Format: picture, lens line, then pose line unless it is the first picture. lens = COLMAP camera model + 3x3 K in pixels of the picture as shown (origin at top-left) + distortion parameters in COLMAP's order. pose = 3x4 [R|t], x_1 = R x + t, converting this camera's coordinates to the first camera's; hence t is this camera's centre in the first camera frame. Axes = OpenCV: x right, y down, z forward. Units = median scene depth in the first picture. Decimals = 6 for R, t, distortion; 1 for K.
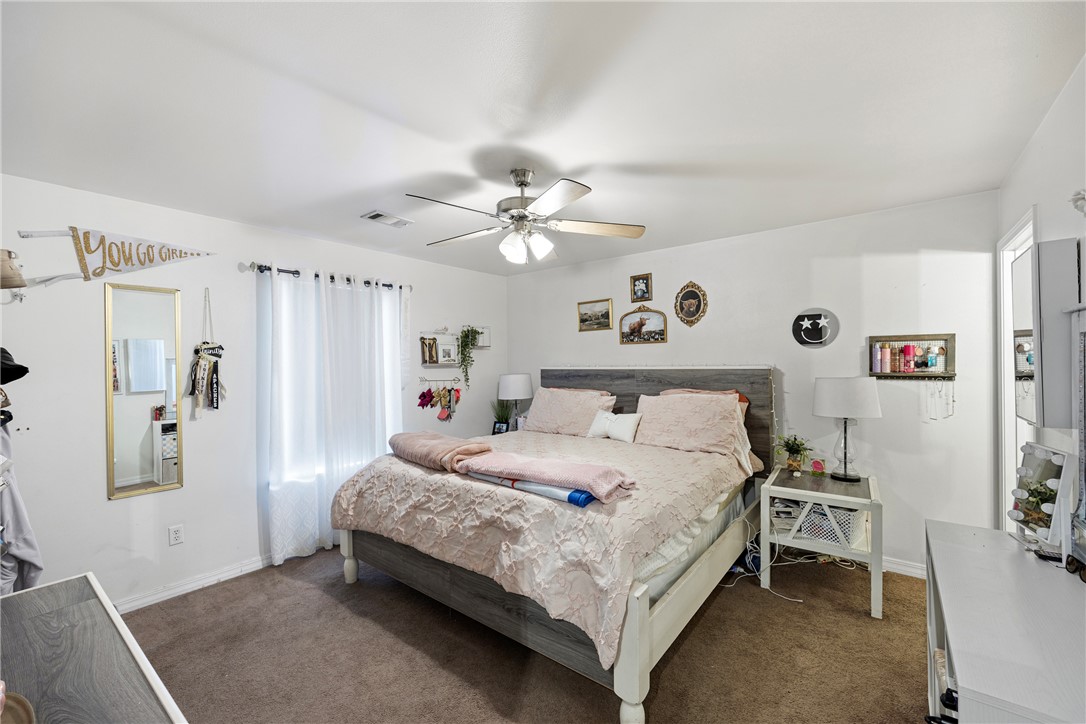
lens RADIAL K [[444.9, 0, 546.6], [0, 444.9, 363.9], [0, 0, 1]] dist [-0.008191, 0.000840]
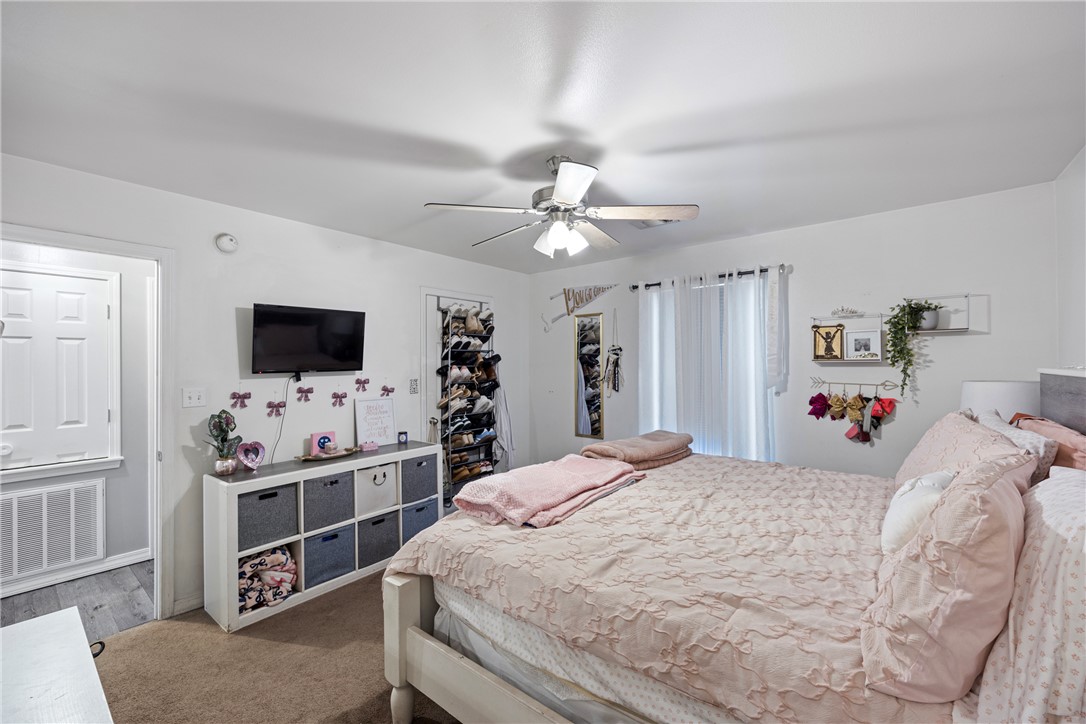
lens RADIAL K [[444.9, 0, 541.2], [0, 444.9, 364.7], [0, 0, 1]] dist [-0.008191, 0.000840]
pose [[-0.031269, 0.012620, -0.999431, 0.555796], [0.002660, 0.999918, 0.012543, -0.003168], [0.999507, -0.002267, -0.031300, 0.618402]]
